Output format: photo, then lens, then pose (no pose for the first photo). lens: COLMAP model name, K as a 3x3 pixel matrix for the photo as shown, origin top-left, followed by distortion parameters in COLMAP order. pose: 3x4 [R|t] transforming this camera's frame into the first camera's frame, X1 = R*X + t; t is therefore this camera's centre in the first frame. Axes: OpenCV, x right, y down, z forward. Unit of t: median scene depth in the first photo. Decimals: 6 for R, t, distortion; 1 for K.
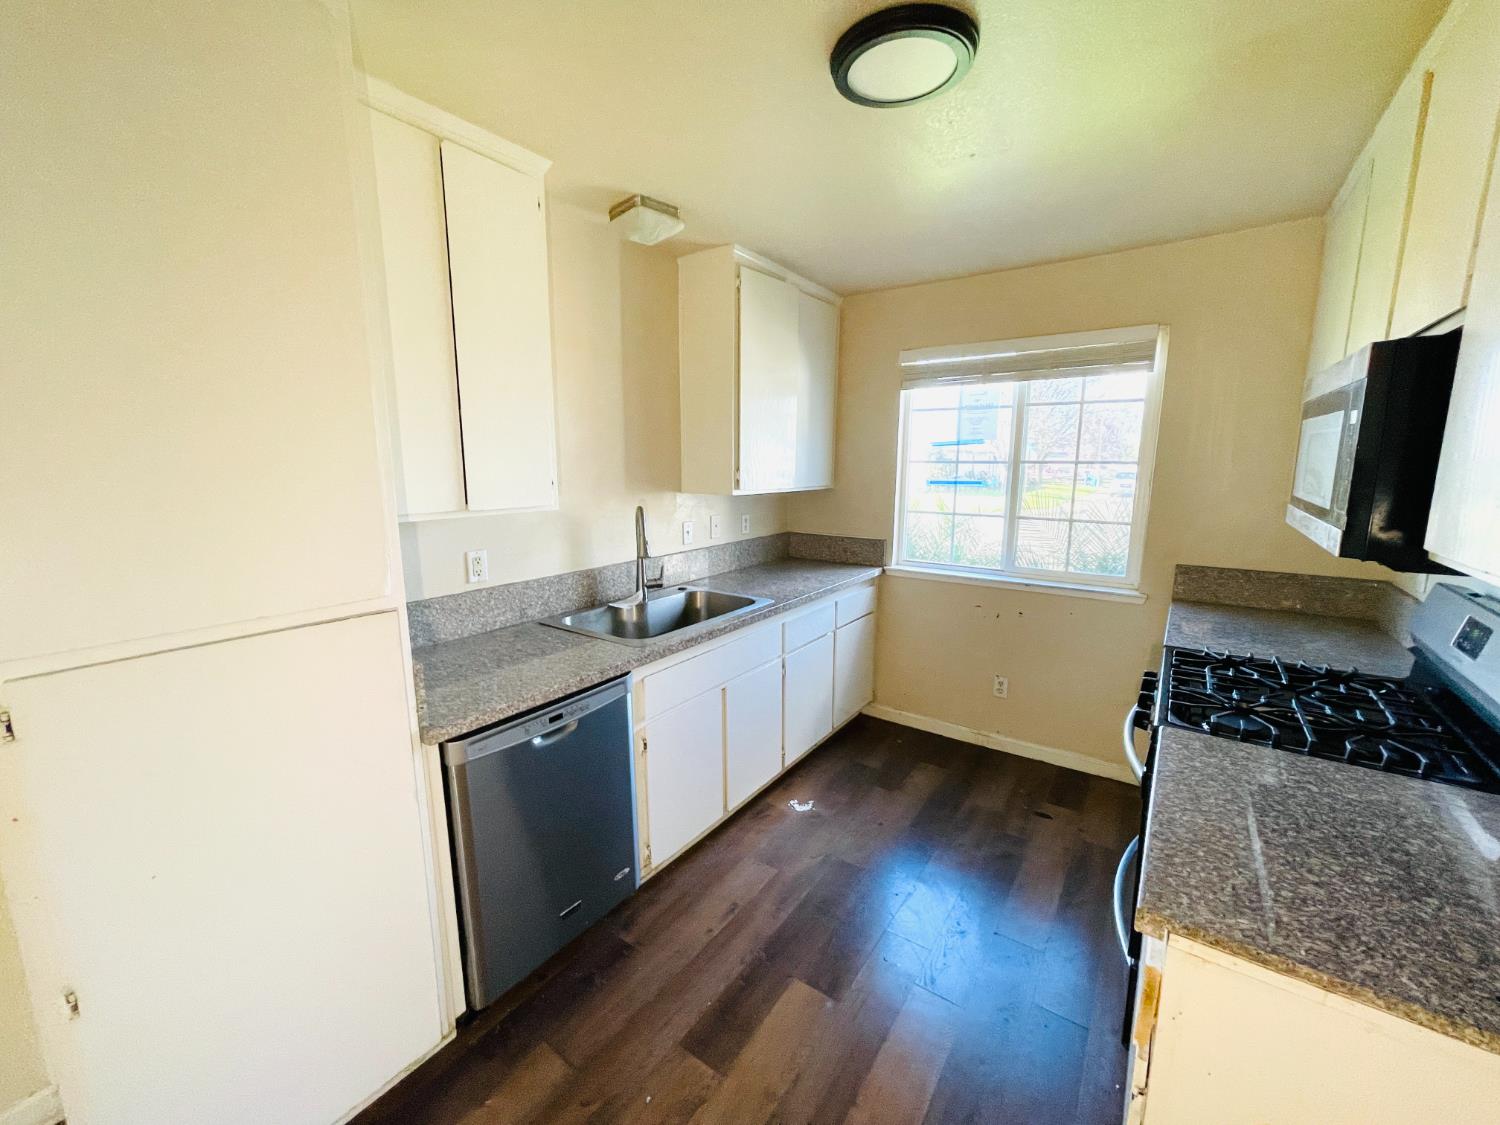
lens RADIAL K [[606.9, 0, 760.2], [0, 606.9, 565.0], [0, 0, 1]] dist [-0.003403, 0.002832]
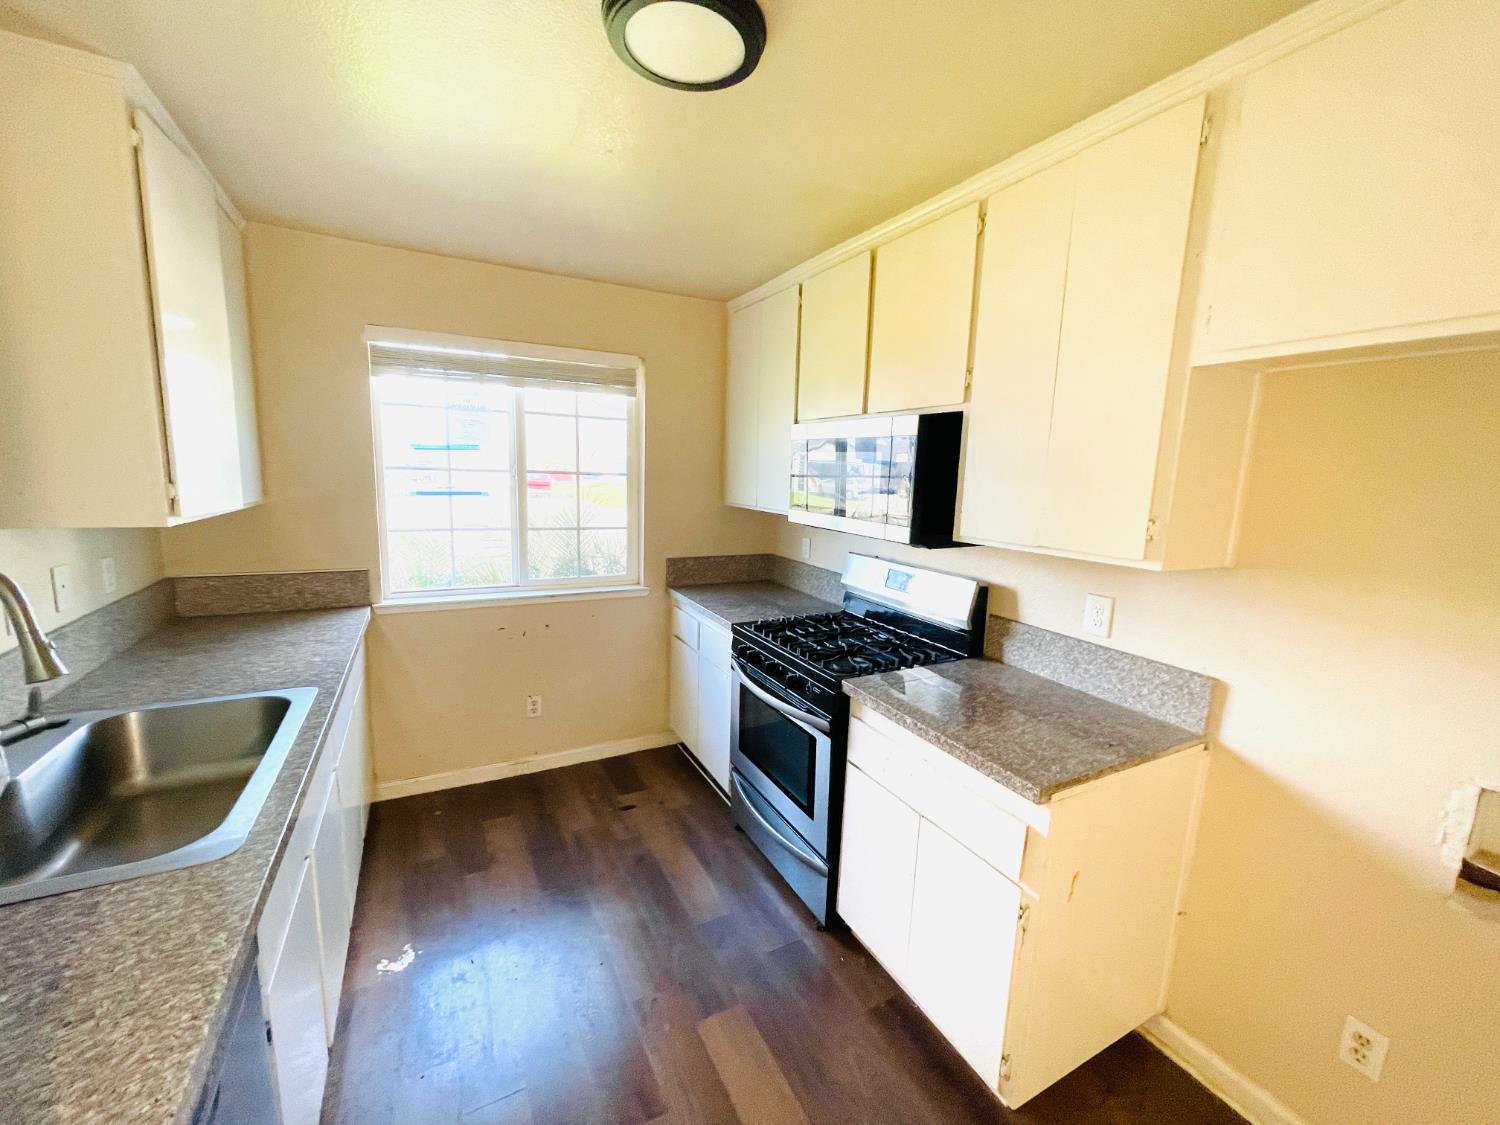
lens RADIAL K [[606.9, 0, 735.4], [0, 606.9, 563.9], [0, 0, 1]] dist [-0.003403, 0.002832]
pose [[0.457882, -0.122672, 0.880509, -0.288021], [0.121465, 0.989778, 0.074732, -0.056828], [-0.880676, 0.072733, 0.468103, 0.271338]]
